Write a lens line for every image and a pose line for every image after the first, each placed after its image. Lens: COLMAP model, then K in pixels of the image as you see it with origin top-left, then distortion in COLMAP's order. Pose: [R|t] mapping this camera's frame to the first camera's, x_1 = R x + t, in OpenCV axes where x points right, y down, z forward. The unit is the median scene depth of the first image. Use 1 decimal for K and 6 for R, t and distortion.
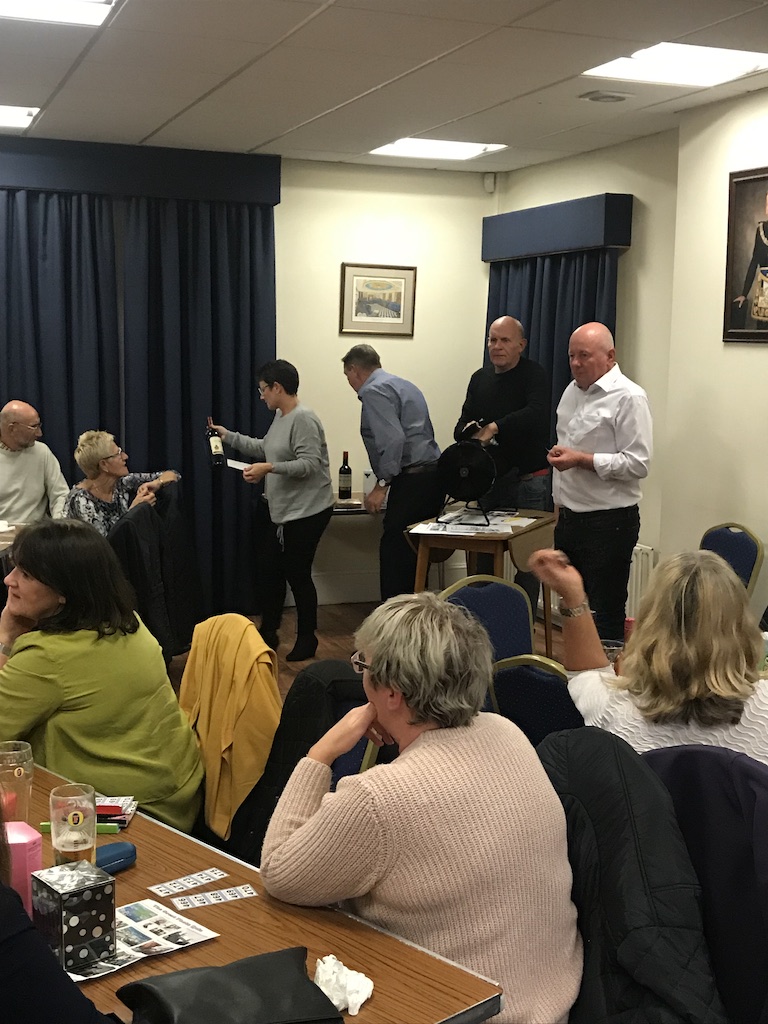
lens RADIAL K [[1307.4, 0, 382.6], [0, 1307.4, 518.6], [0, 0, 1]] dist [0.037491, 0.000000]
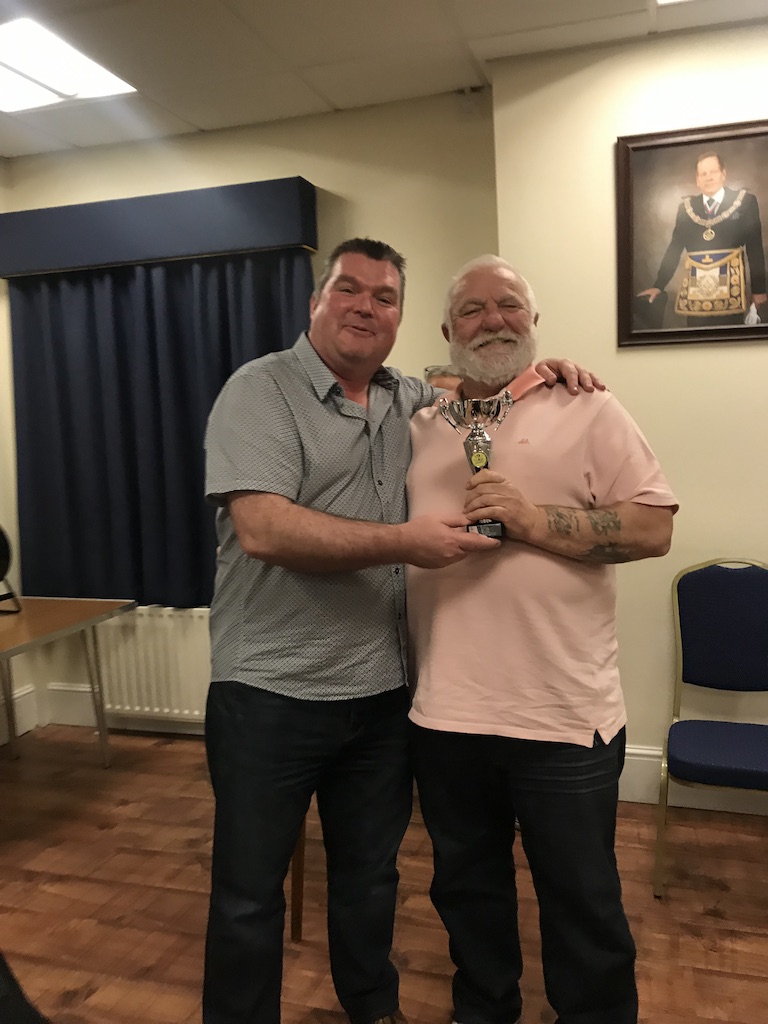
lens RADIAL K [[833.1, 0, 417.0], [0, 833.1, 506.9], [0, 0, 1]] dist [0.034365, -0.060628]
pose [[0.601138, -0.123356, 0.789567, -0.250877], [0.152892, 0.987517, 0.037877, -0.077258], [-0.784383, 0.097949, 0.612494, 0.815646]]
